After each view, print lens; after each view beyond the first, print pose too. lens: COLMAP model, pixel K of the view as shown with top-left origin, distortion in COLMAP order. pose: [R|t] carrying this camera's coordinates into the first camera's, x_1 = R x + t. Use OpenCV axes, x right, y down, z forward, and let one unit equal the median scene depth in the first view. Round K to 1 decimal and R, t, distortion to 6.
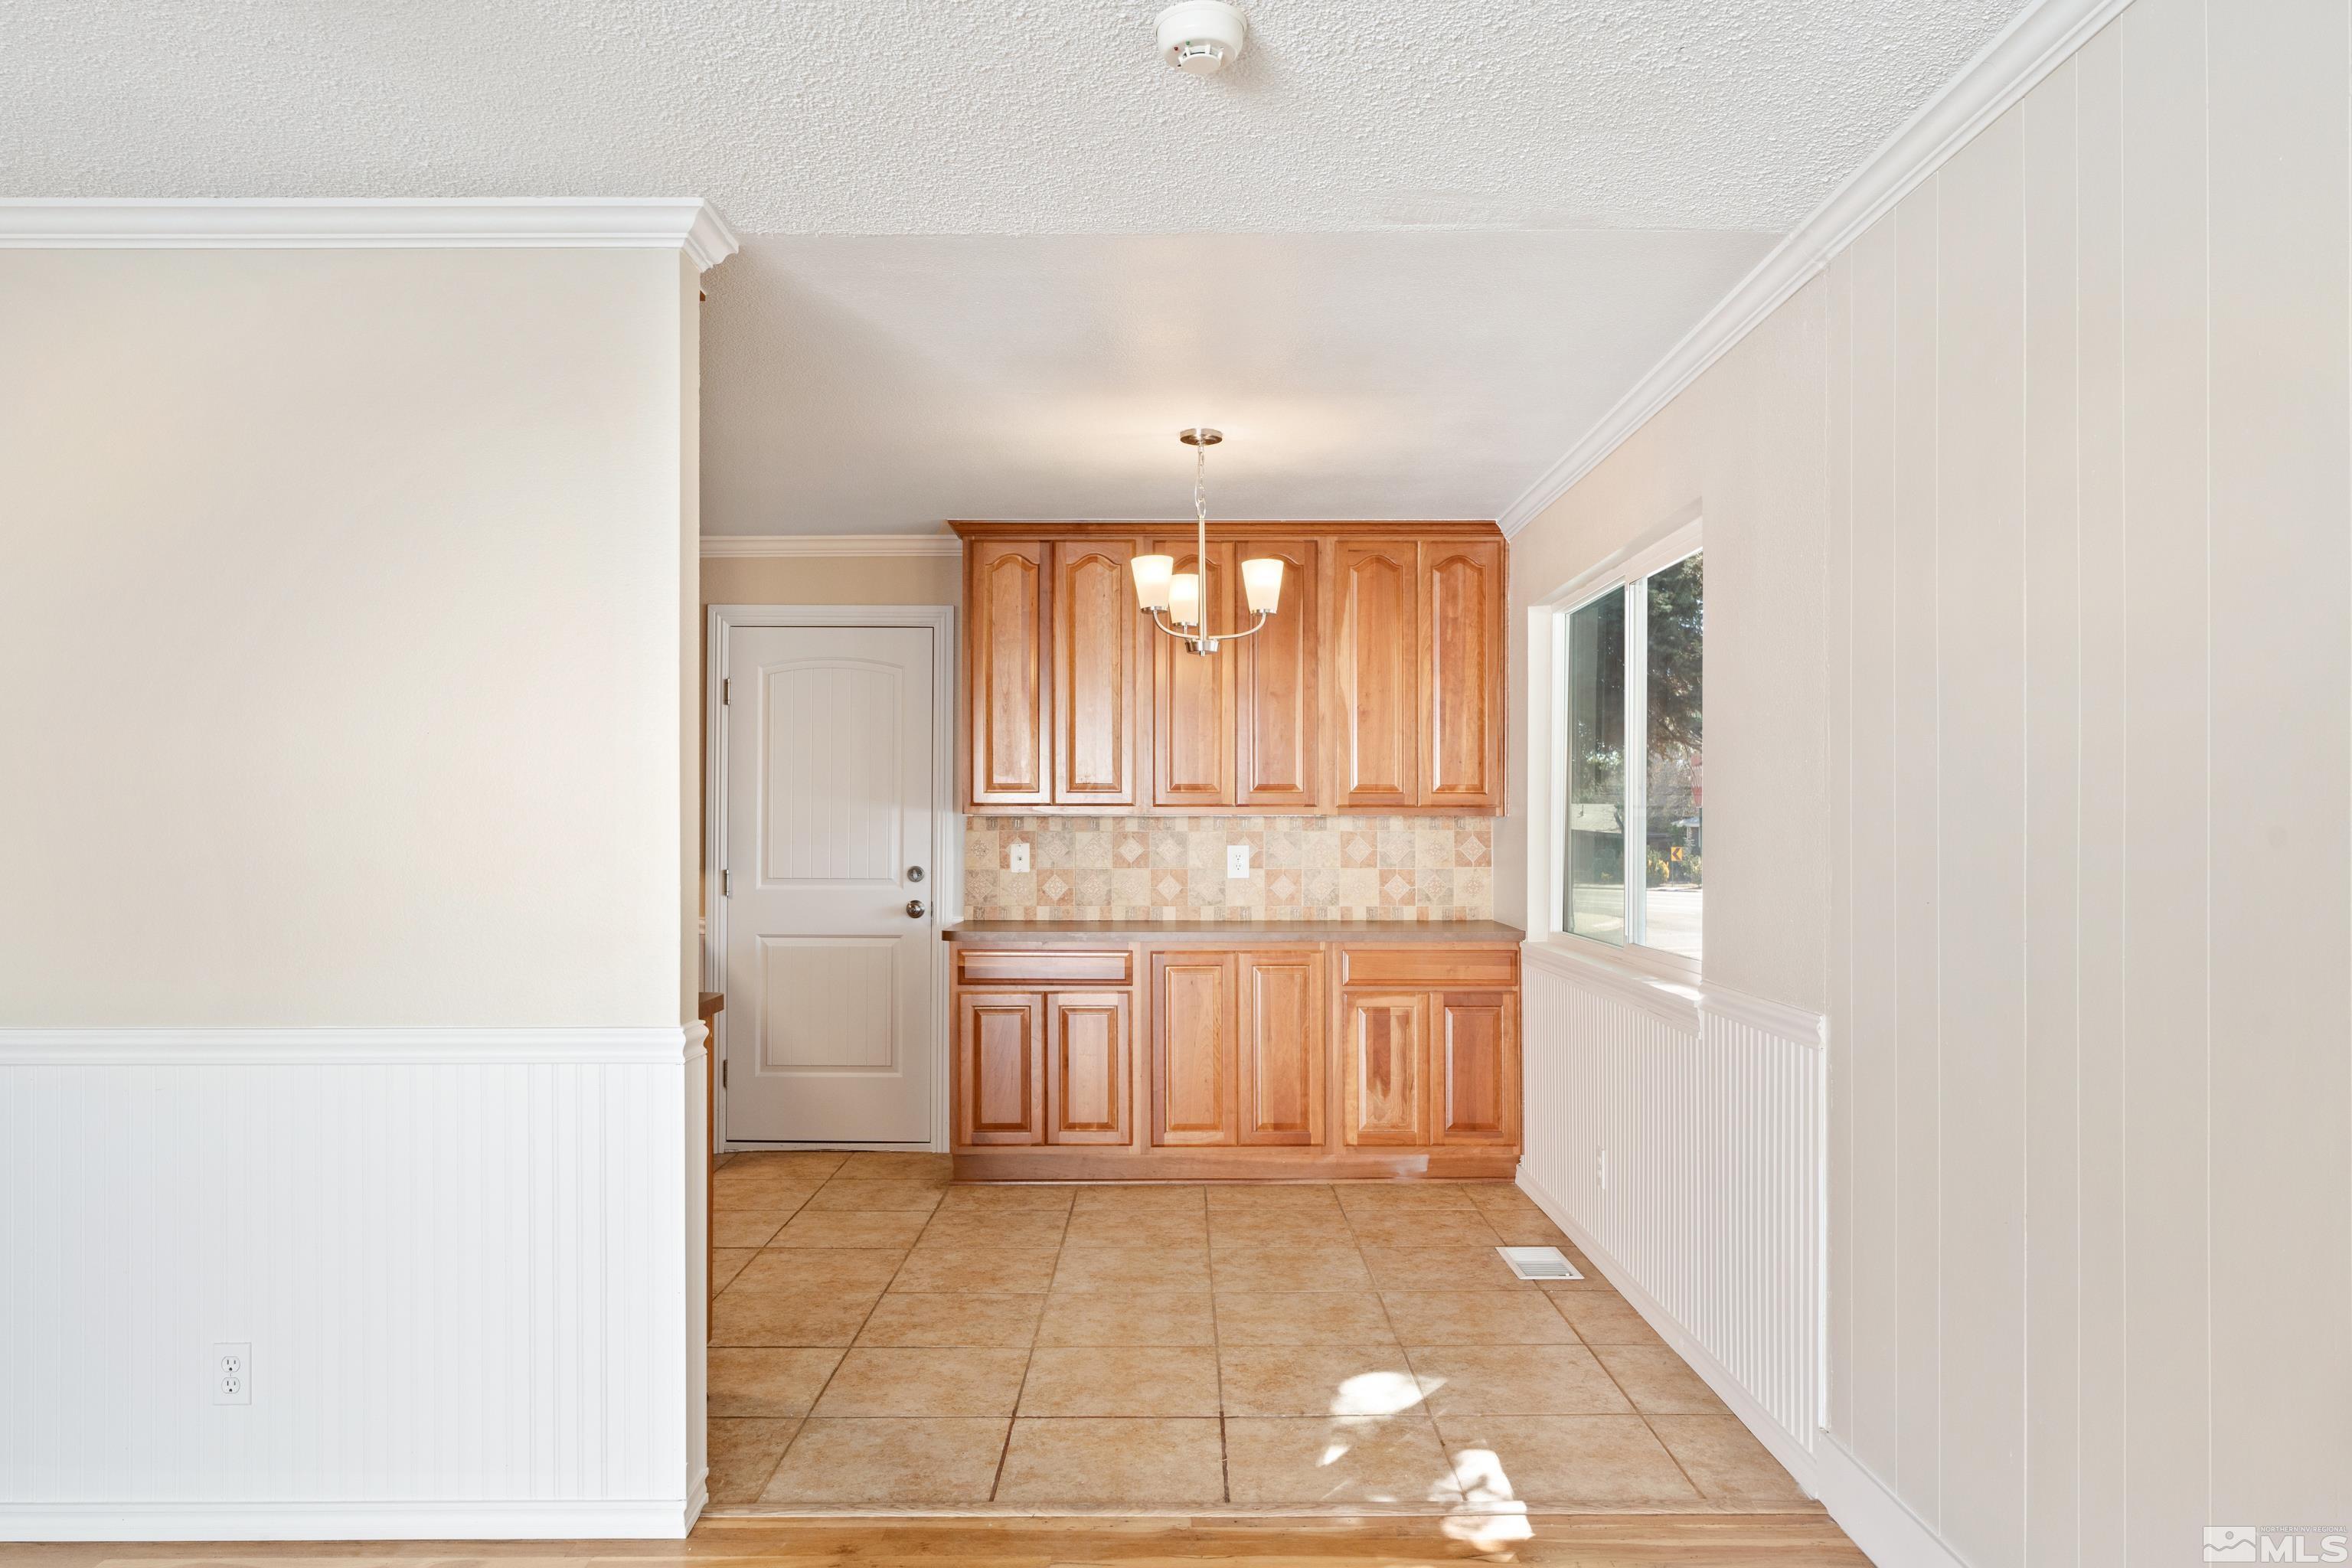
lens RADIAL K [[1562.7, 0, 1176.9], [0, 1562.7, 818.2], [0, 0, 1]] dist [0.001095, 0.002298]
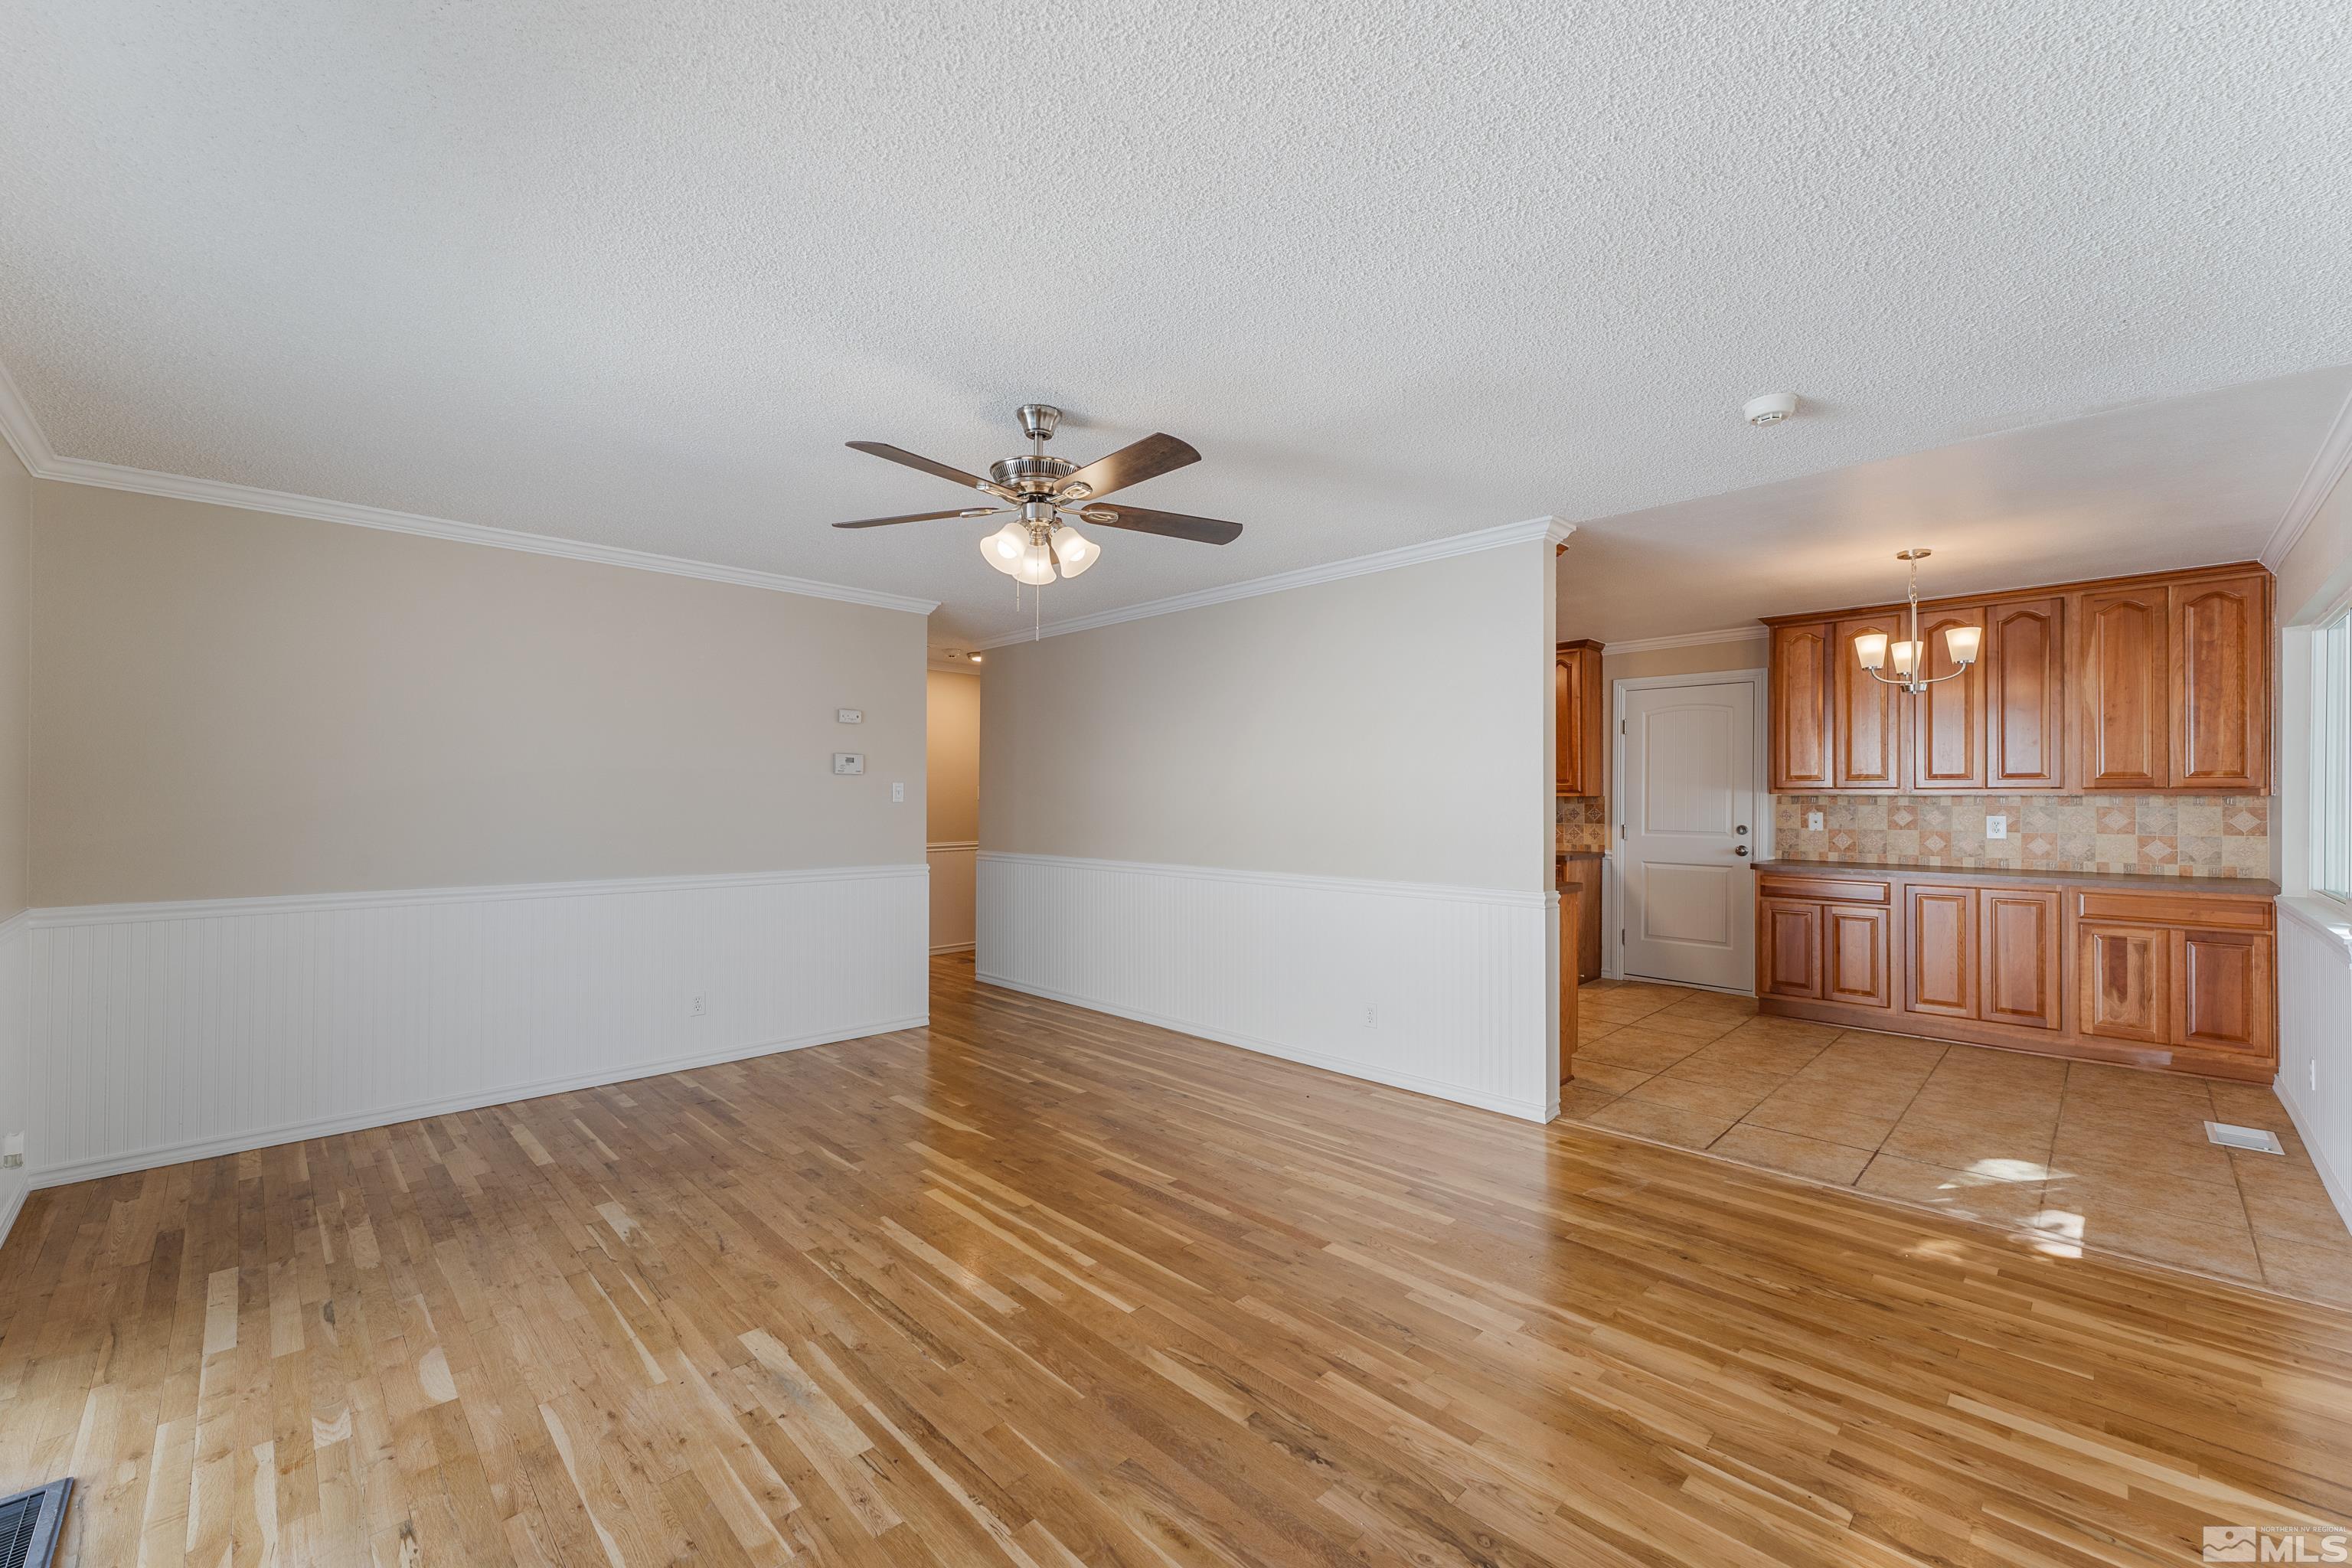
lens RADIAL K [[942.2, 0, 1176.0], [0, 942.2, 784.0], [0, 0, 1]] dist [-0.000060, -0.000032]
pose [[0.704156, -0.008387, -0.709996, 0.132693], [-0.000180, 0.999928, -0.011991, -0.001324], [0.710045, 0.008571, 0.704104, -0.154135]]
